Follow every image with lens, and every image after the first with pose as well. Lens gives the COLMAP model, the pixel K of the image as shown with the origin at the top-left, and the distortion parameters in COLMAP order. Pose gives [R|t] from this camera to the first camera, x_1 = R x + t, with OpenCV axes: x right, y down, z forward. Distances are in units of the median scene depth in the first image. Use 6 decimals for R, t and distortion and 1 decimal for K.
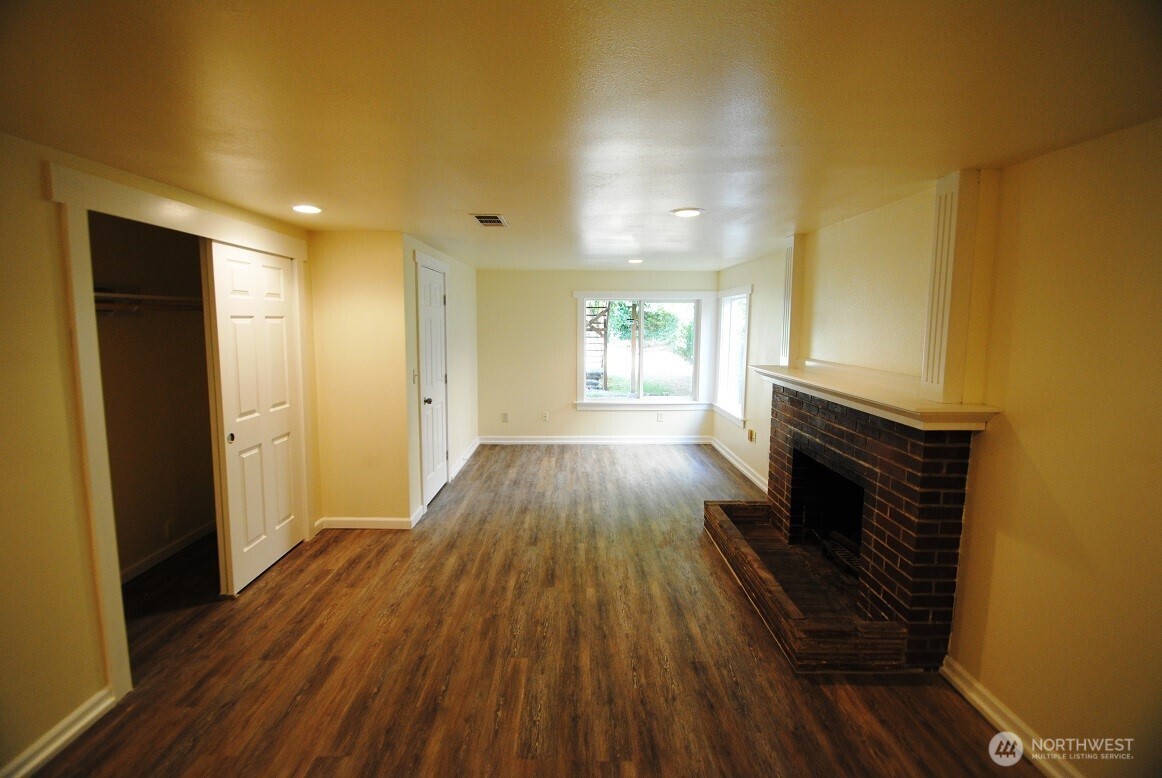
lens RADIAL K [[514.7, 0, 573.2], [0, 514.7, 382.2], [0, 0, 1]] dist [-0.002357, -0.004806]
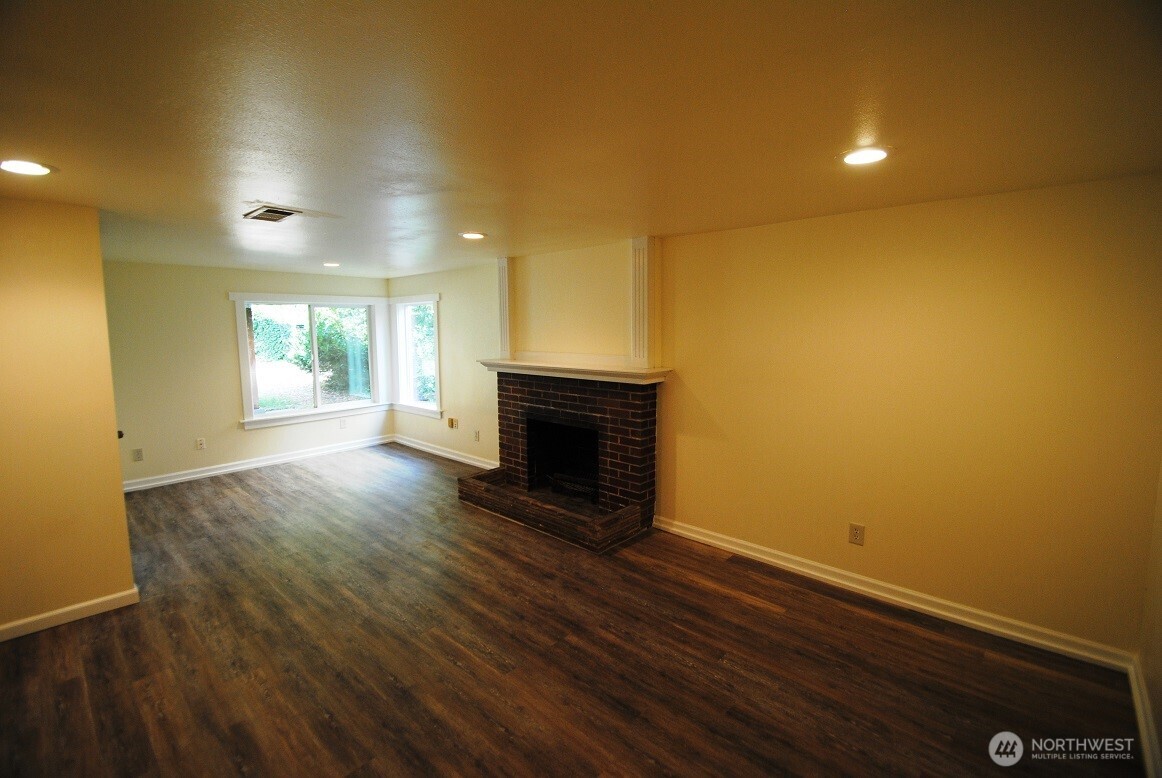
lens RADIAL K [[514.7, 0, 581.9], [0, 514.7, 382.1], [0, 0, 1]] dist [-0.002357, -0.004806]
pose [[0.667010, -0.091281, 0.739436, -0.547620], [0.100198, 0.994441, 0.032376, 0.006596], [-0.738280, 0.052495, 0.672448, -0.005910]]
